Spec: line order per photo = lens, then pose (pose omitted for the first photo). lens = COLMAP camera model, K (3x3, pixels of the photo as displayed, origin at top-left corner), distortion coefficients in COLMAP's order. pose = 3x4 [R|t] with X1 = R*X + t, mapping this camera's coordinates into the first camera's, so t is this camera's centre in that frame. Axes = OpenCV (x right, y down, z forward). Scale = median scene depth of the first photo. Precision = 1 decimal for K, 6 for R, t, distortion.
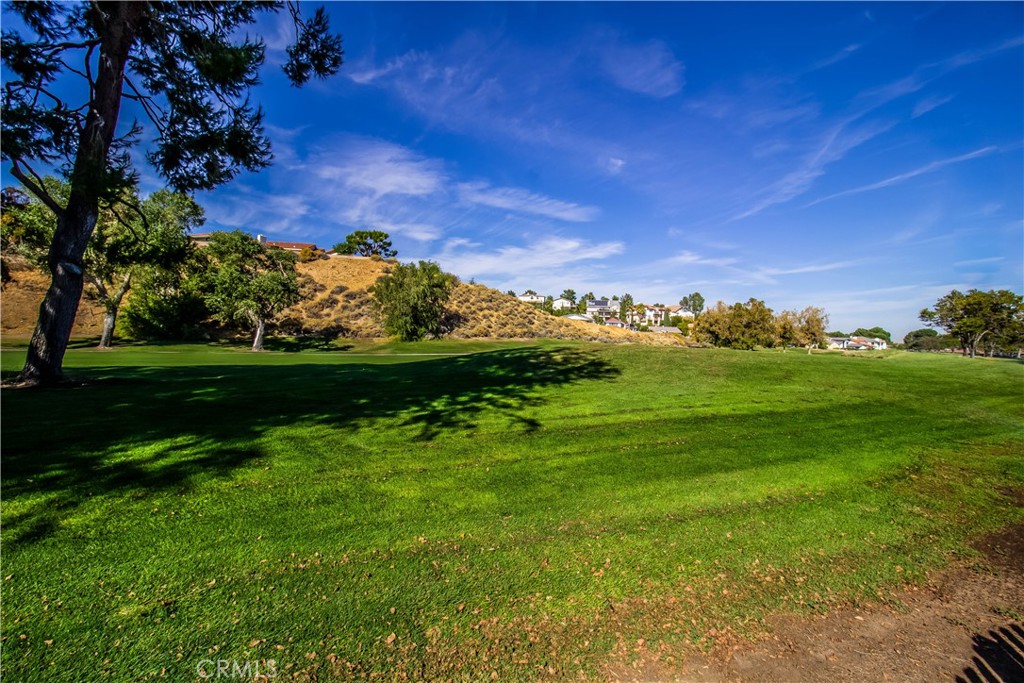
lens RADIAL K [[475.7, 0, 512.0], [0, 475.7, 341.5], [0, 0, 1]] dist [0.003417, -0.011559]
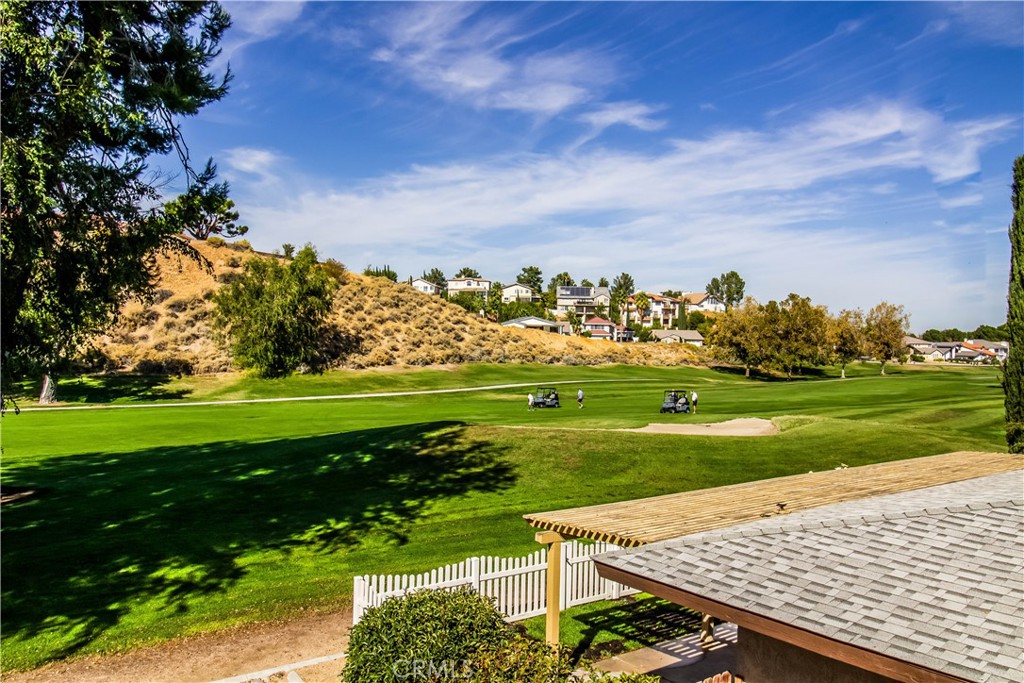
lens RADIAL K [[807.8, 0, 512.0], [0, 807.8, 341.5], [0, 0, 1]] dist [0.018372, -0.001114]
pose [[0.996244, -0.012983, 0.085608, 0.017580], [0.013452, 0.999897, -0.004912, -0.029203], [-0.085535, 0.006045, 0.996317, -0.120041]]
